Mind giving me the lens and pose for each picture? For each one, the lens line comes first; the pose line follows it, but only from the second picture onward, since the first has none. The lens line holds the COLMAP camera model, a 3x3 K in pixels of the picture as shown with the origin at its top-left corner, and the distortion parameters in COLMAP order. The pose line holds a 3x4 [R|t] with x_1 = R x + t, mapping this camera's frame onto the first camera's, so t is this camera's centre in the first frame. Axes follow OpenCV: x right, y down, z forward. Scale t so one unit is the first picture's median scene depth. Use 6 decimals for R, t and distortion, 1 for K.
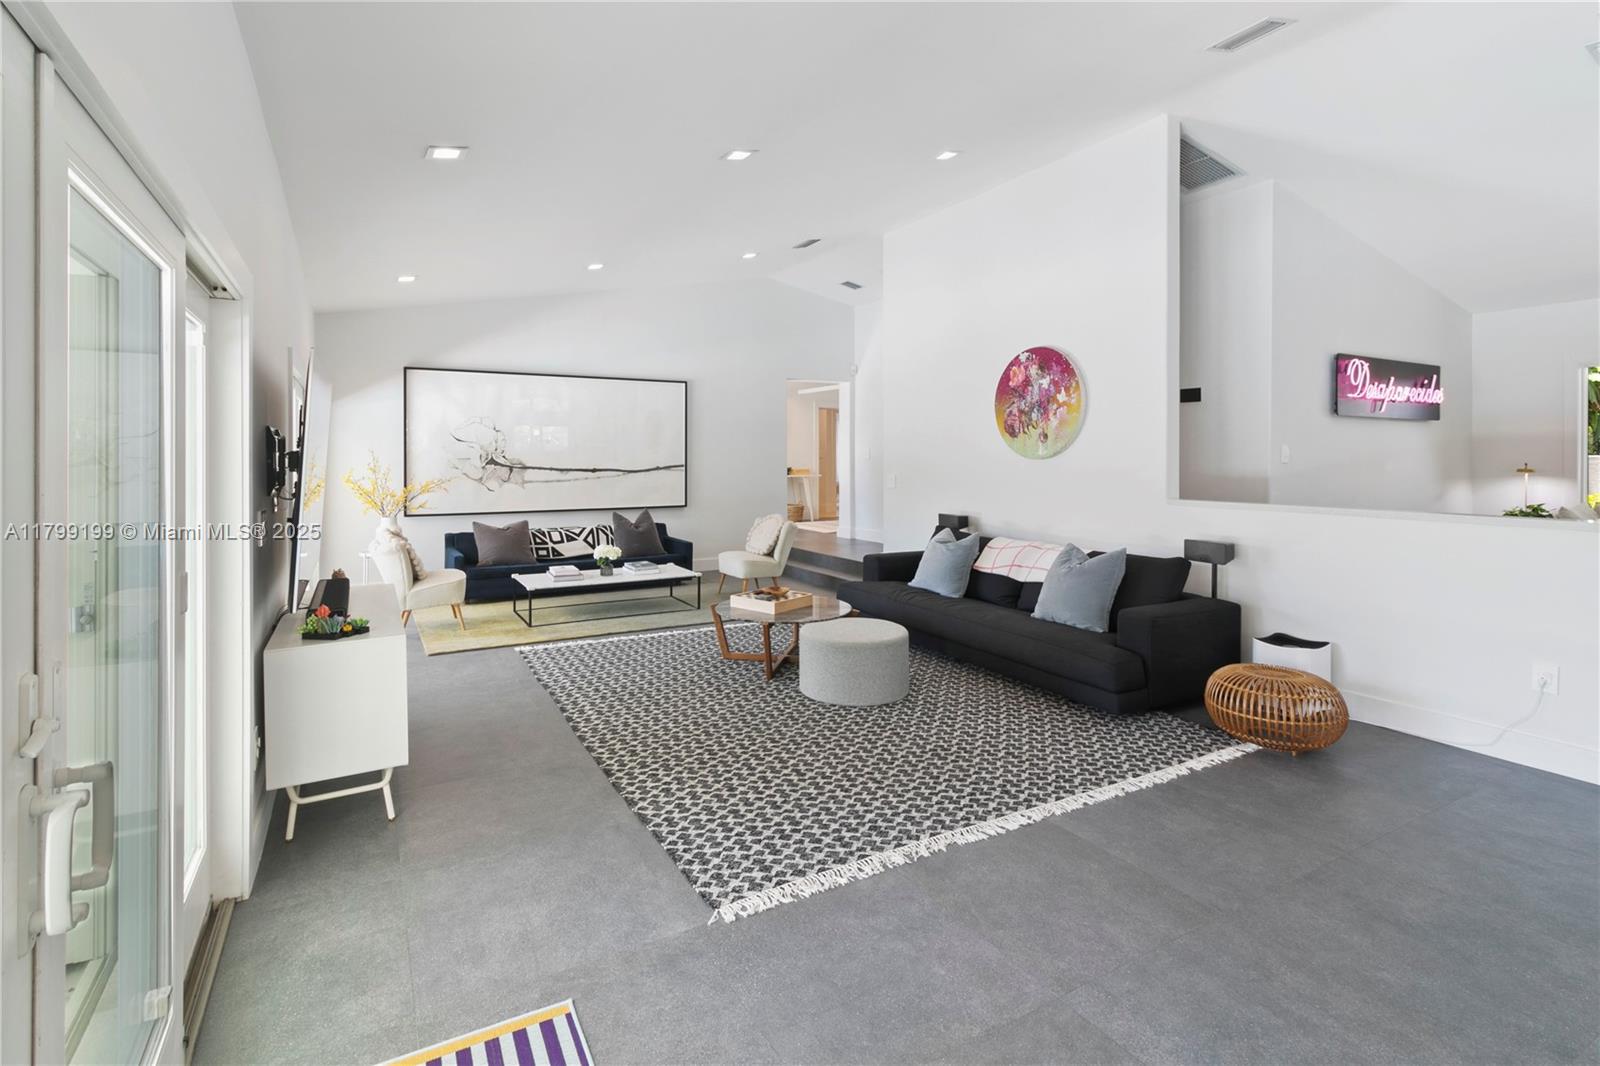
lens RADIAL K [[761.4, 0, 791.4], [0, 761.4, 459.6], [0, 0, 1]] dist [0.001116, 0.001942]
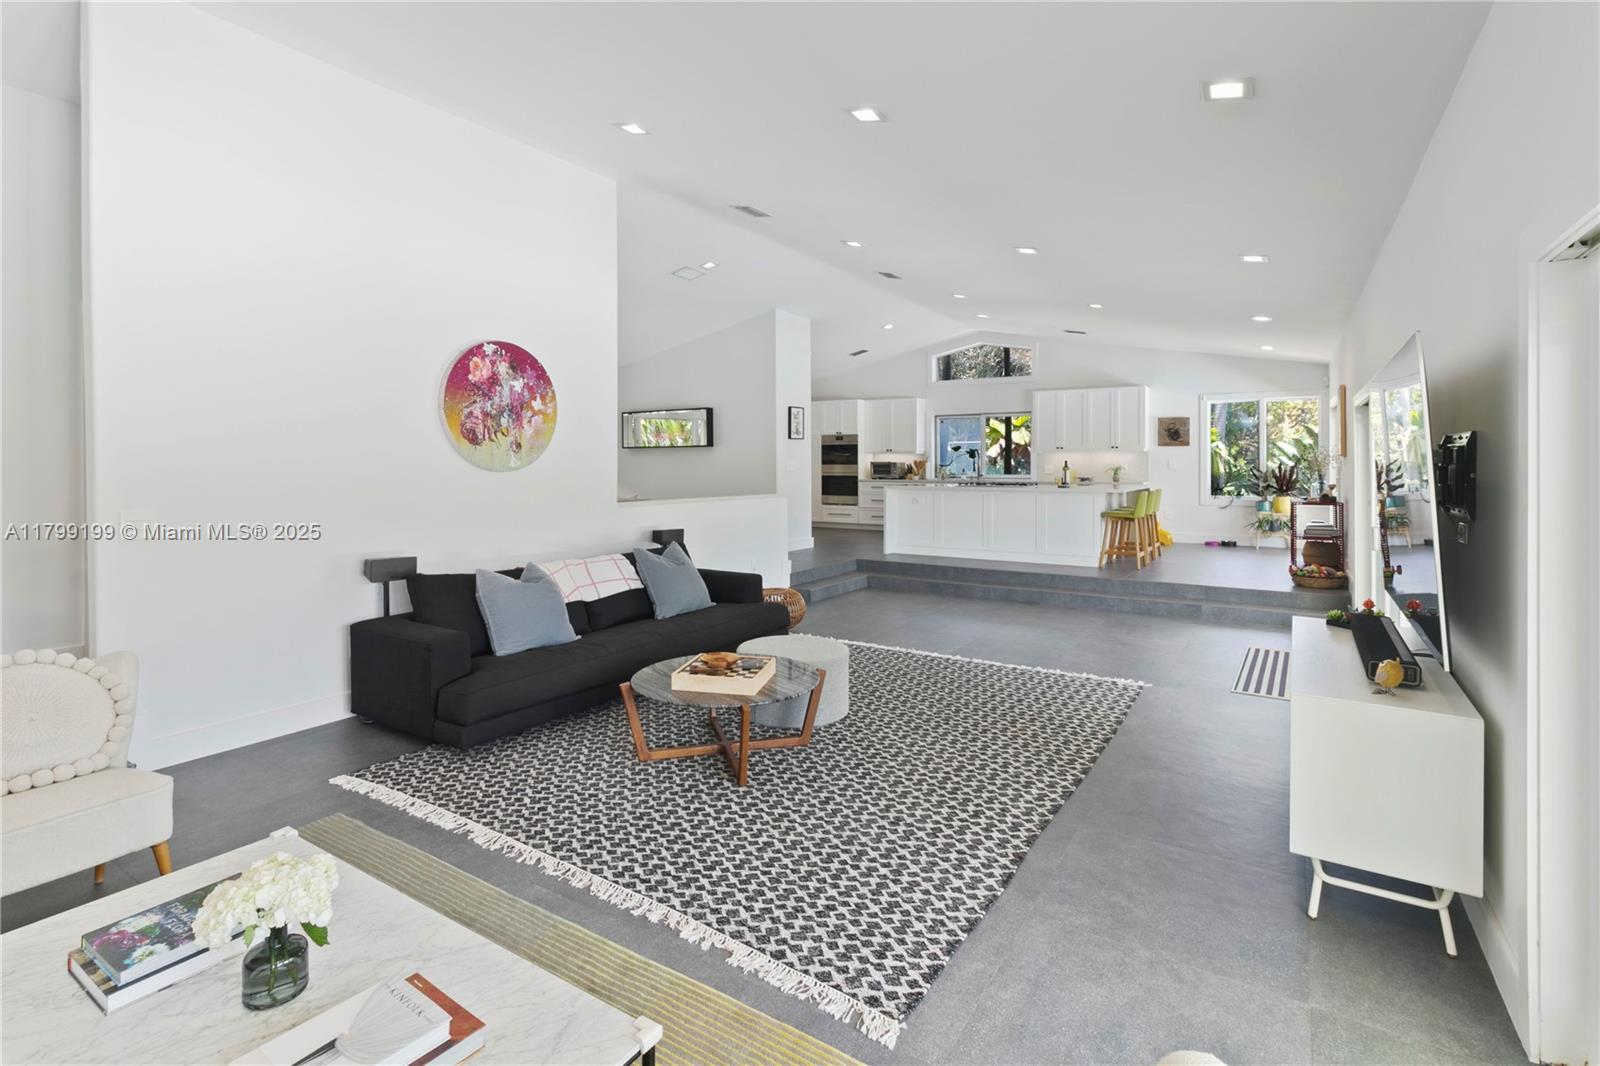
lens RADIAL K [[761.4, 0, 791.4], [0, 761.4, 459.6], [0, 0, 1]] dist [0.001116, 0.001942]
pose [[-0.458937, 0.003236, 0.888463, -0.585081], [0.004024, 0.999991, -0.001564, -0.011323], [-0.888460, 0.002858, -0.458945, 1.090556]]
